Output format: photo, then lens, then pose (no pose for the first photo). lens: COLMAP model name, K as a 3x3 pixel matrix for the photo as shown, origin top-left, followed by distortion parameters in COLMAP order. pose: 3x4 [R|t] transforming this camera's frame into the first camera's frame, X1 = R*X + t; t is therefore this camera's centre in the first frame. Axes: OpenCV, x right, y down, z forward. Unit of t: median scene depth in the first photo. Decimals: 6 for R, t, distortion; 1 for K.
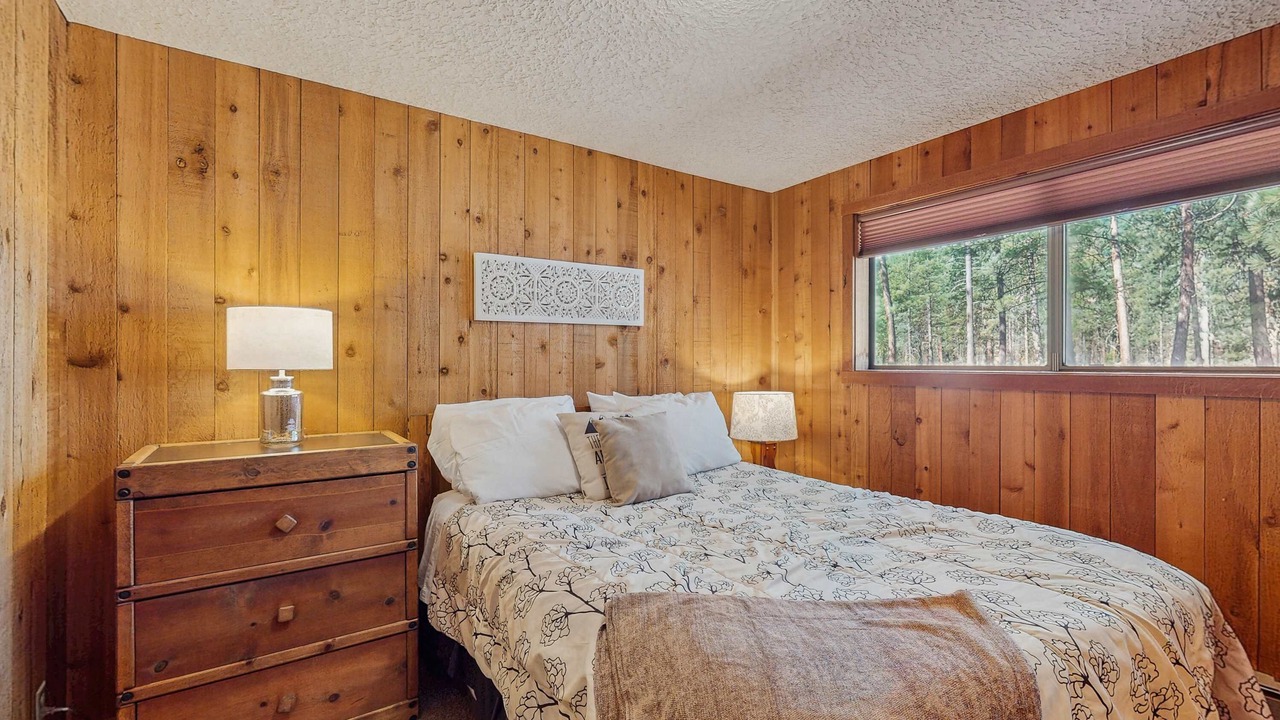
lens RADIAL K [[558.4, 0, 640.2], [0, 558.4, 364.5], [0, 0, 1]] dist [0.001875, -0.000696]
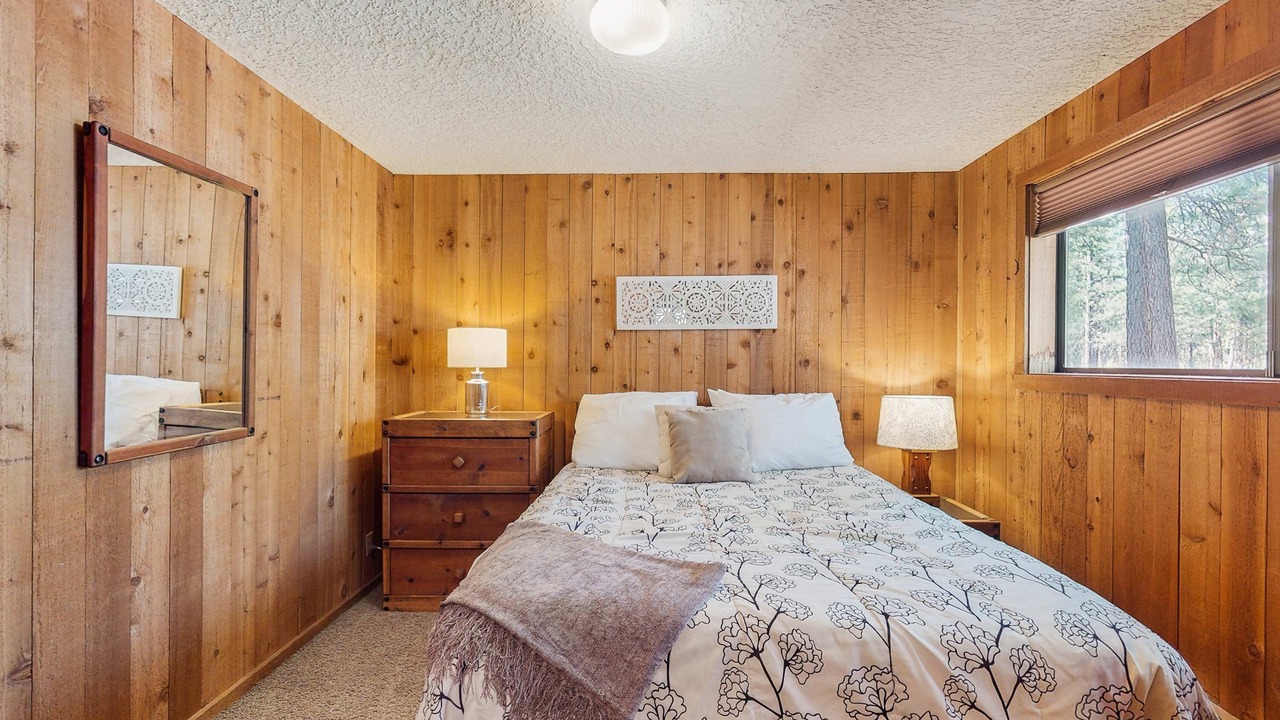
lens RADIAL K [[558.4, 0, 641.7], [0, 558.4, 365.7], [0, 0, 1]] dist [0.001875, -0.000696]
pose [[0.816360, 0.004611, -0.577525, 0.525220], [-0.004255, 0.999989, 0.001969, -0.000183], [0.577527, 0.000850, 0.816371, -0.010766]]
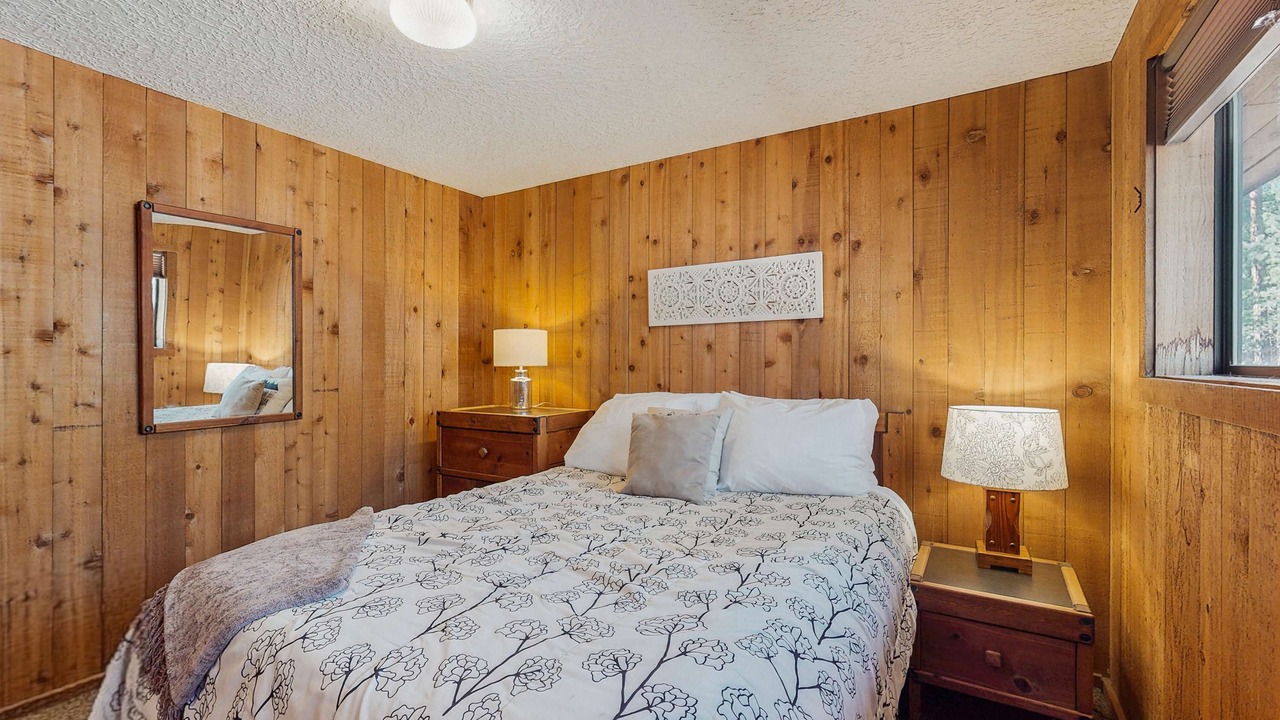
lens RADIAL K [[558.4, 0, 640.8], [0, 558.4, 361.9], [0, 0, 1]] dist [0.001875, -0.000696]
pose [[0.421452, -0.000191, -0.906851, 0.852558], [0.000008, 1.000000, -0.000207, -0.002089], [0.906851, 0.000080, 0.421452, 0.507935]]
